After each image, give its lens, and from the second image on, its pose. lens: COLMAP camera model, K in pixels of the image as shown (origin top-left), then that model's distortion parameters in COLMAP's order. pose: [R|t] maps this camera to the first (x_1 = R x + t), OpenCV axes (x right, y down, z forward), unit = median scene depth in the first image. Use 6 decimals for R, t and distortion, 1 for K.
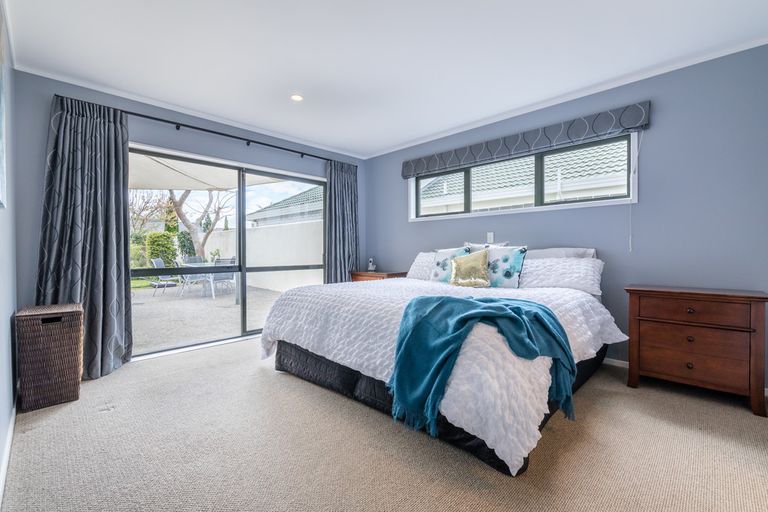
lens RADIAL K [[334.9, 0, 382.6], [0, 334.9, 254.1], [0, 0, 1]] dist [0.004865, -0.000177]
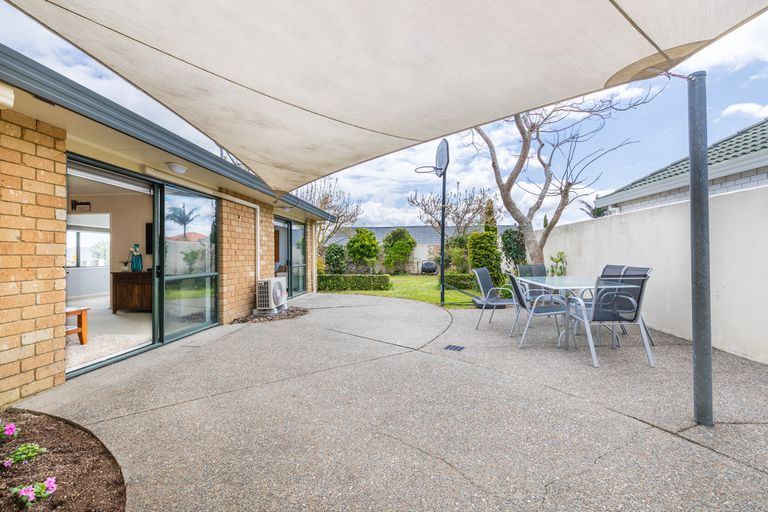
lens RADIAL K [[334.9, 0, 383.8], [0, 334.9, 255.0], [0, 0, 1]] dist [0.004865, -0.000177]
pose [[0.649193, -0.006086, -0.760599, -0.194878], [0.003944, 0.999981, -0.004635, -0.006935], [0.760613, 0.000009, 0.649205, 0.282665]]
